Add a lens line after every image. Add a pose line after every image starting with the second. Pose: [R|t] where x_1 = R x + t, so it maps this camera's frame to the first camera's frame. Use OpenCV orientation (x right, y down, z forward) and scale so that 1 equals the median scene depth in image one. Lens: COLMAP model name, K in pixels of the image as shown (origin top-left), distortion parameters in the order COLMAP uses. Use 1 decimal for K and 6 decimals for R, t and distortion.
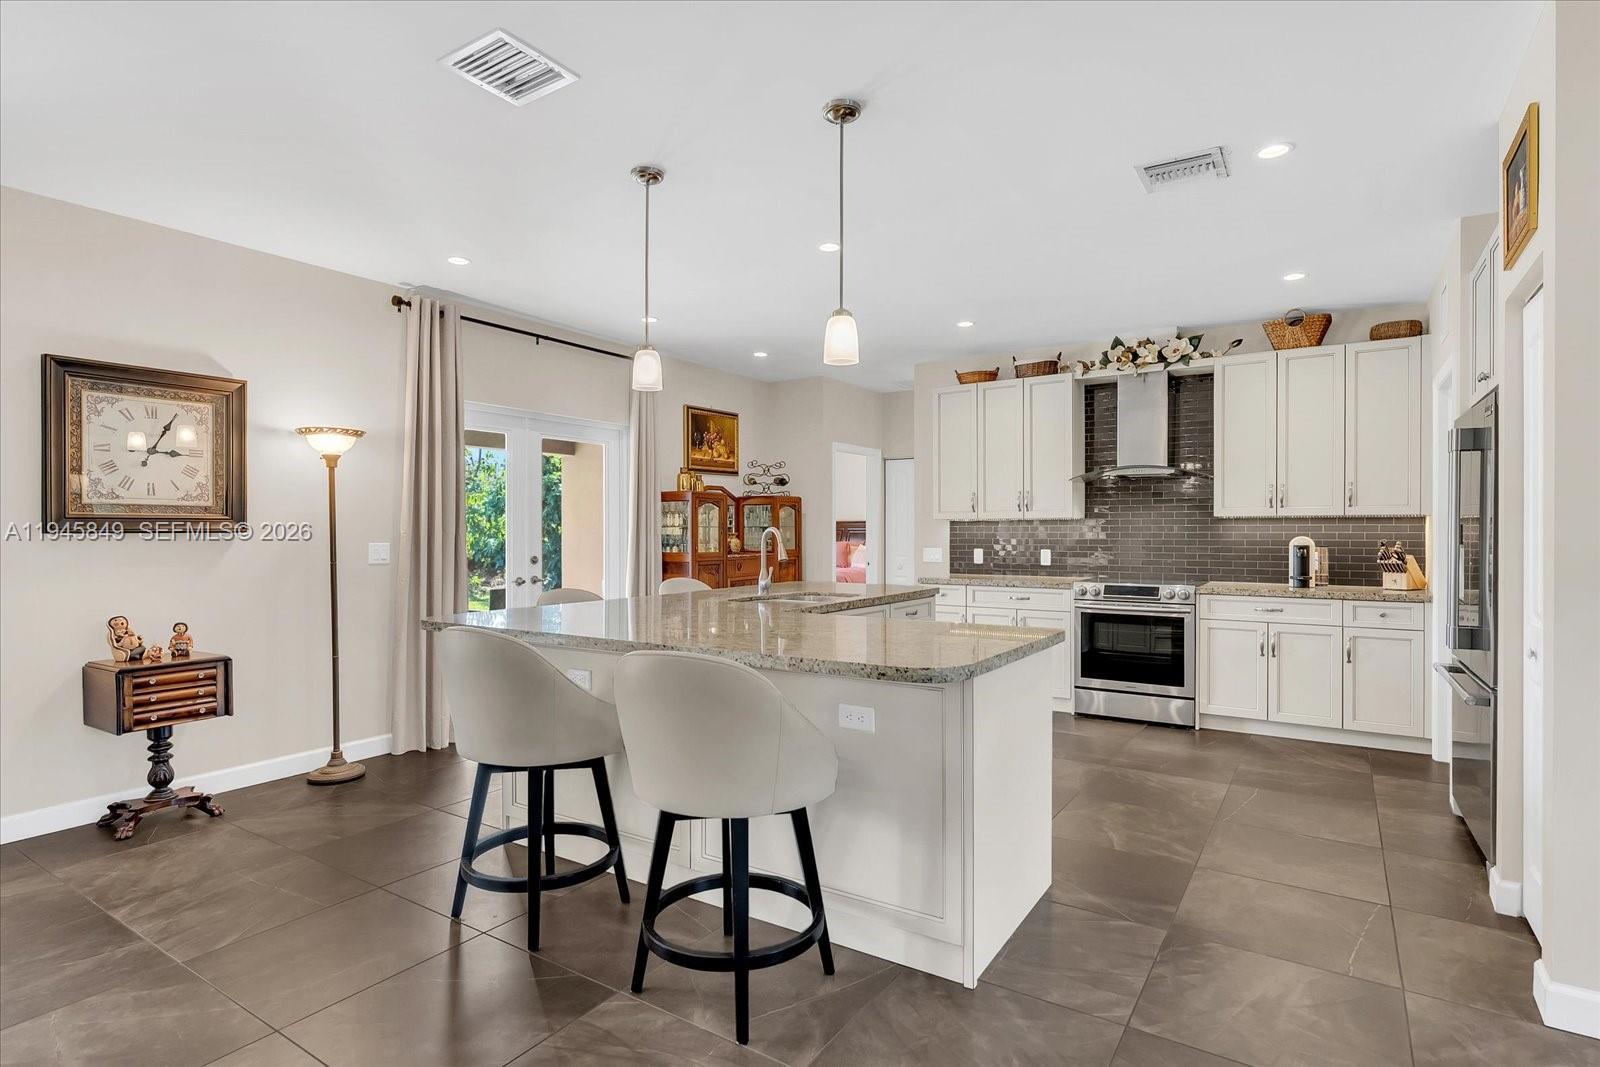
lens RADIAL K [[835.2, 0, 778.8], [0, 835.2, 531.5], [0, 0, 1]] dist [-0.000775, -0.001025]
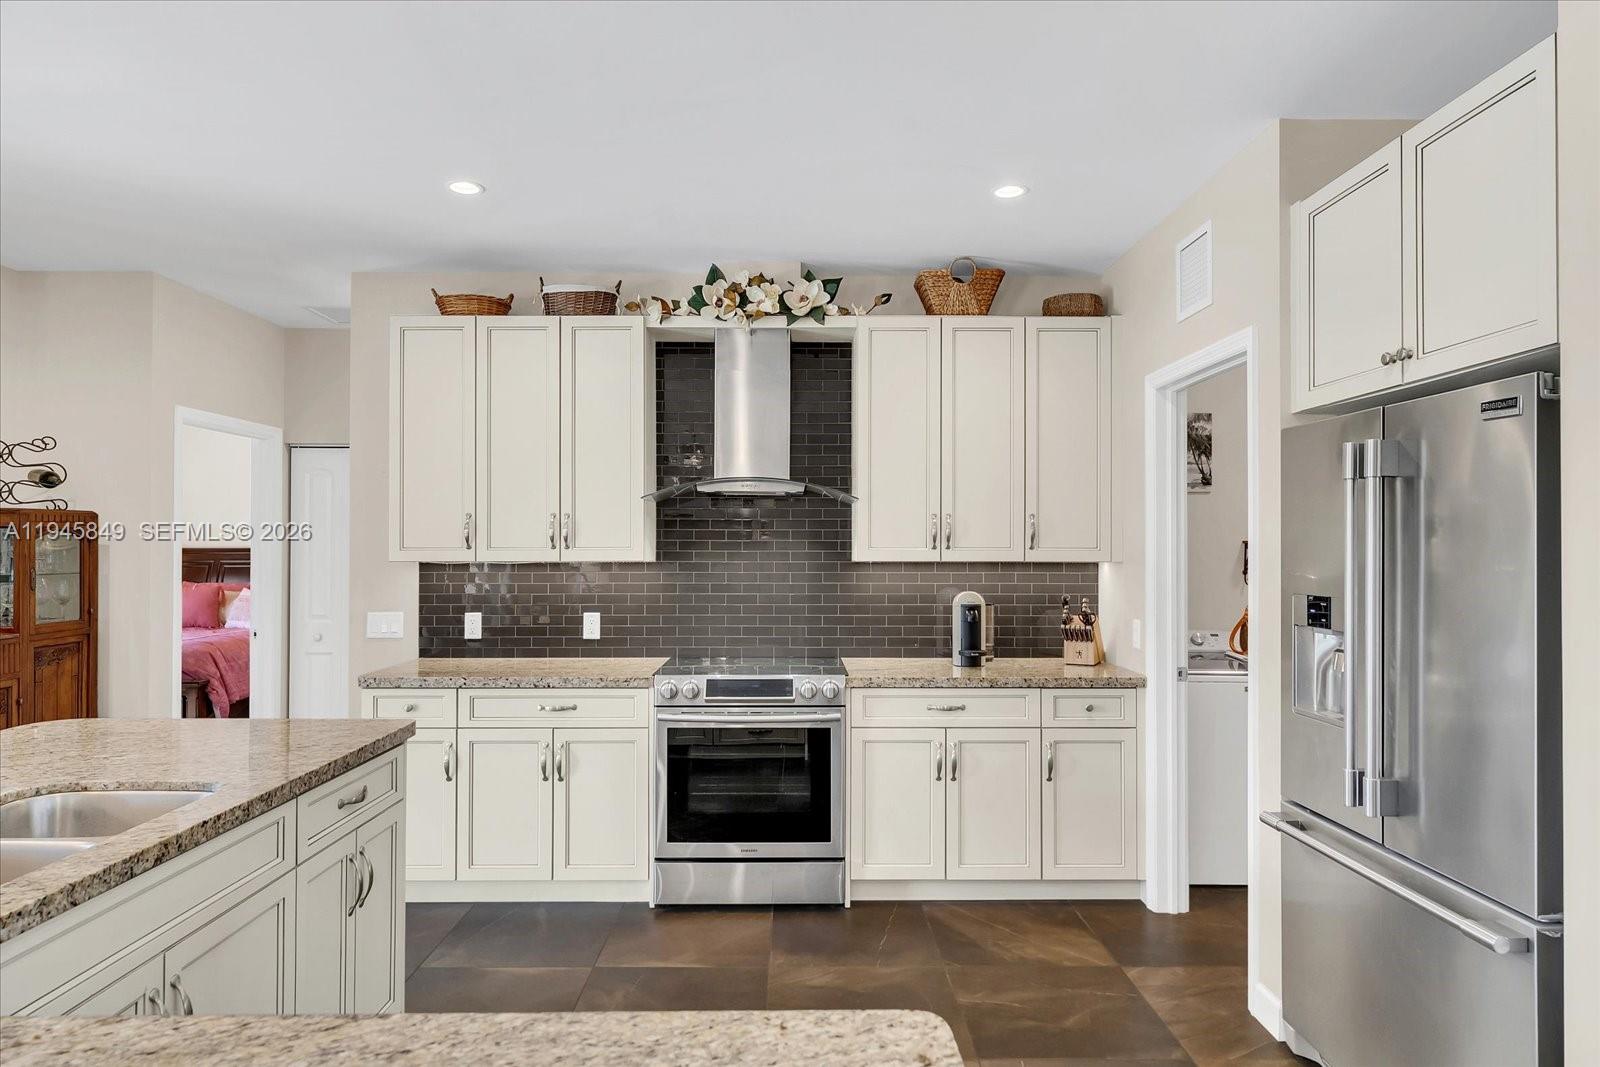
lens RADIAL K [[975.3, 0, 800.0], [0, 975.3, 533.5], [0, 0, 1]] dist [-0.001015, -0.000938]
pose [[0.821916, 0.008928, 0.569539, 0.053219], [-0.001124, 0.999901, -0.014052, -0.027762], [-0.569608, 0.010909, 0.821844, 0.392356]]
